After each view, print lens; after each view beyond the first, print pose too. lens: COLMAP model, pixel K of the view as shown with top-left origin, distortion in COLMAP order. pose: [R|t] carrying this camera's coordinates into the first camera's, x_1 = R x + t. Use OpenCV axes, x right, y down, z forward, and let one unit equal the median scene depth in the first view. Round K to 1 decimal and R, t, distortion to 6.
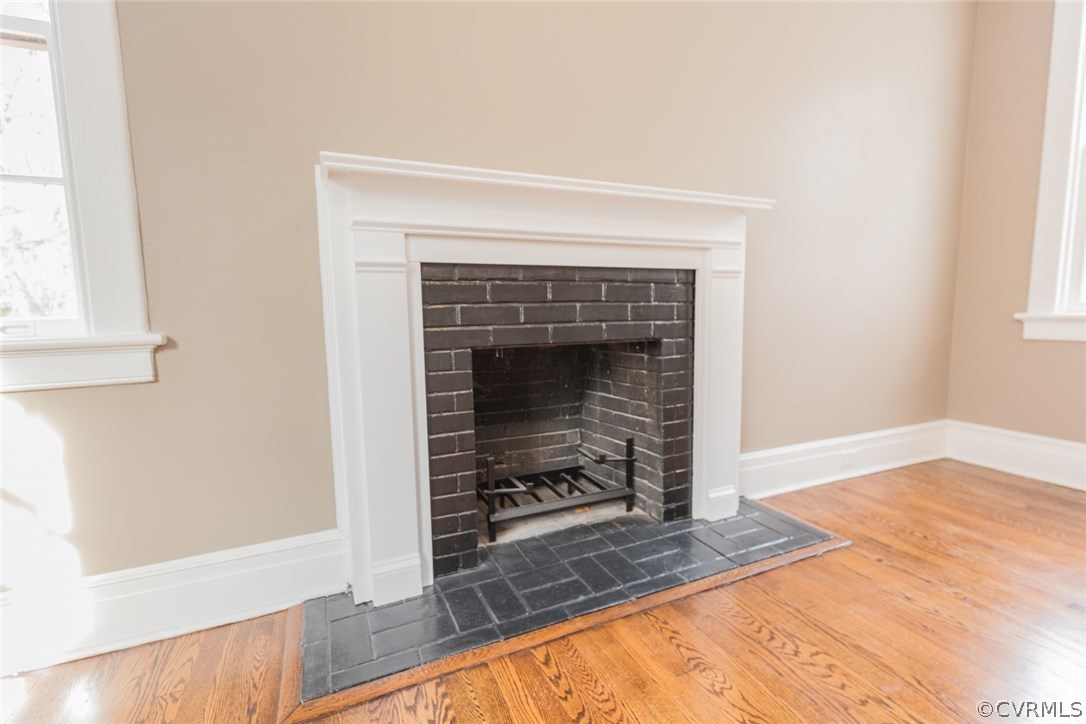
lens RADIAL K [[490.6, 0, 543.0], [0, 490.6, 362.0], [0, 0, 1]] dist [-0.000513, -0.000128]
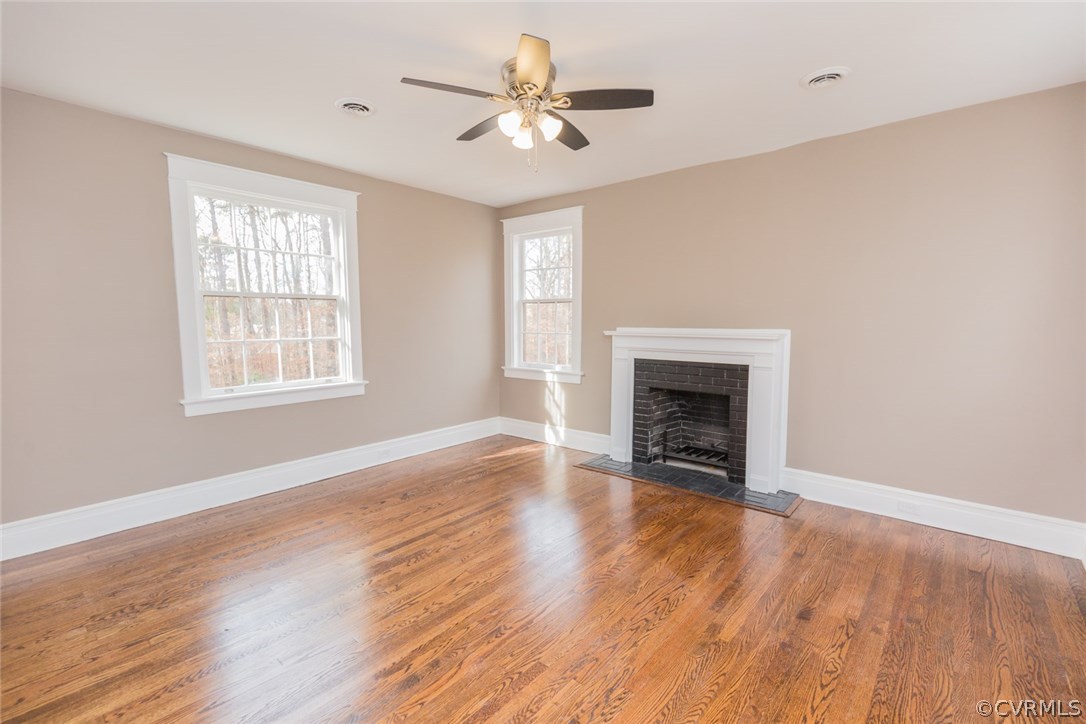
lens RADIAL K [[490.6, 0, 543.0], [0, 490.6, 362.0], [0, 0, 1]] dist [-0.000513, -0.000128]
pose [[0.424123, 0.096128, -0.900488, 2.041006], [-0.105880, 0.992794, 0.056113, -0.254208], [0.899394, 0.071545, 0.431245, -0.774063]]
